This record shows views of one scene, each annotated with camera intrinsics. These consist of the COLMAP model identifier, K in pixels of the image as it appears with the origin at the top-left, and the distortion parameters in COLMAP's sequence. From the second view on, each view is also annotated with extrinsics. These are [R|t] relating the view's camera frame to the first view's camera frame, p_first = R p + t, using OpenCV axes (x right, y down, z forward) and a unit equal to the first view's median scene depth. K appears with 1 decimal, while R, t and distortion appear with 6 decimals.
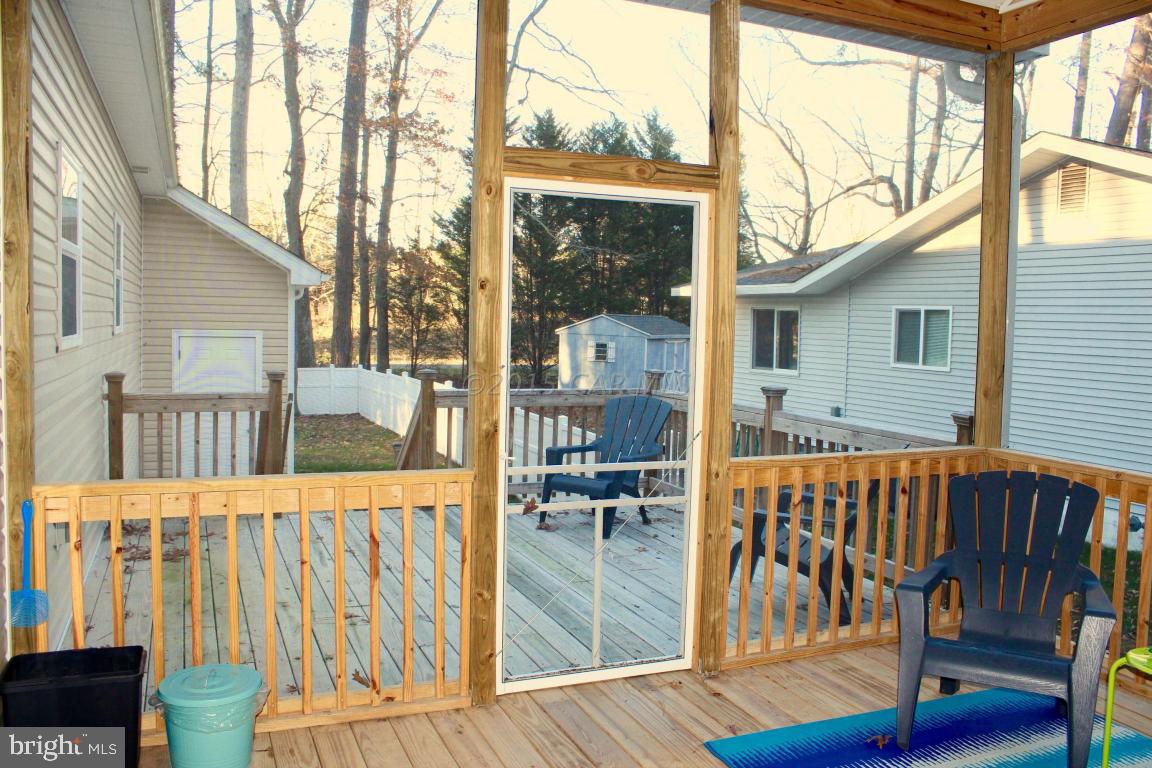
lens RADIAL K [[952.6, 0, 582.5], [0, 952.6, 385.2], [0, 0, 1]] dist [-0.191493, 0.195702]
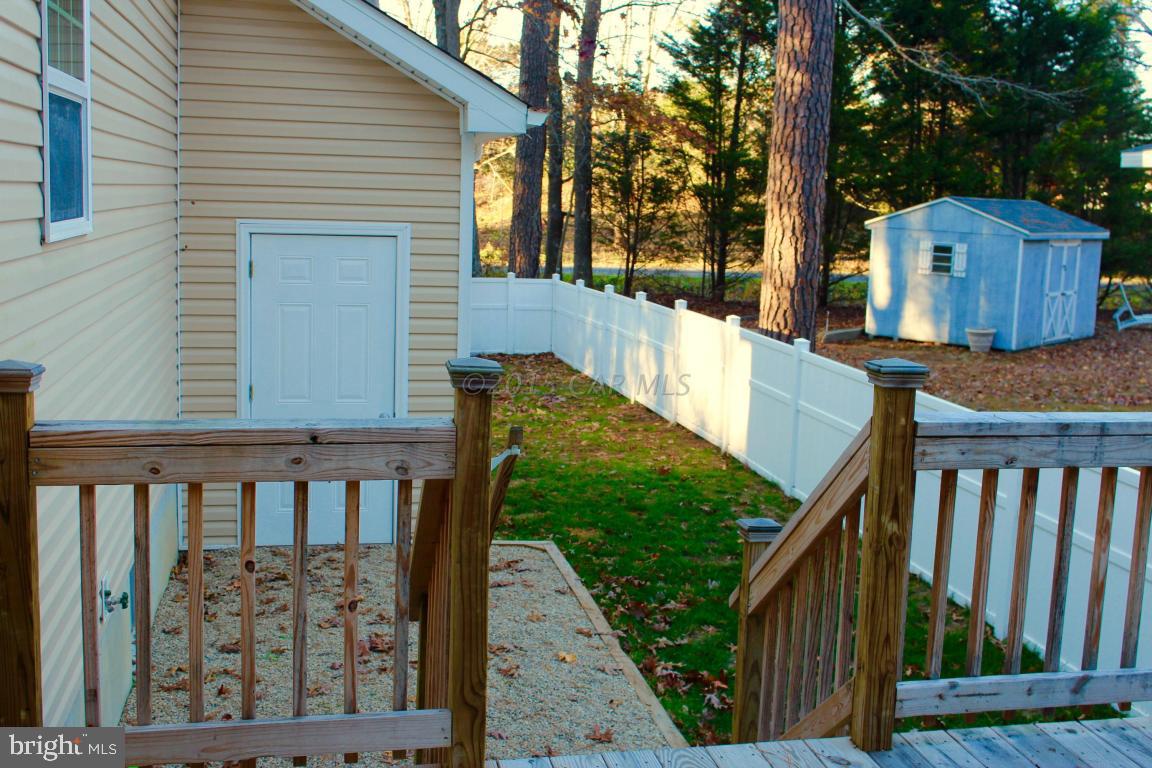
lens RADIAL K [[1313.9, 0, 576.0], [0, 1313.9, 384.0], [0, 0, 1]] dist [-0.058253, 0.008535]
pose [[0.981402, 0.037378, -0.188288, -0.048448], [-0.024033, 0.997067, 0.072666, -0.010434], [0.190452, -0.066789, 0.979422, 0.129113]]
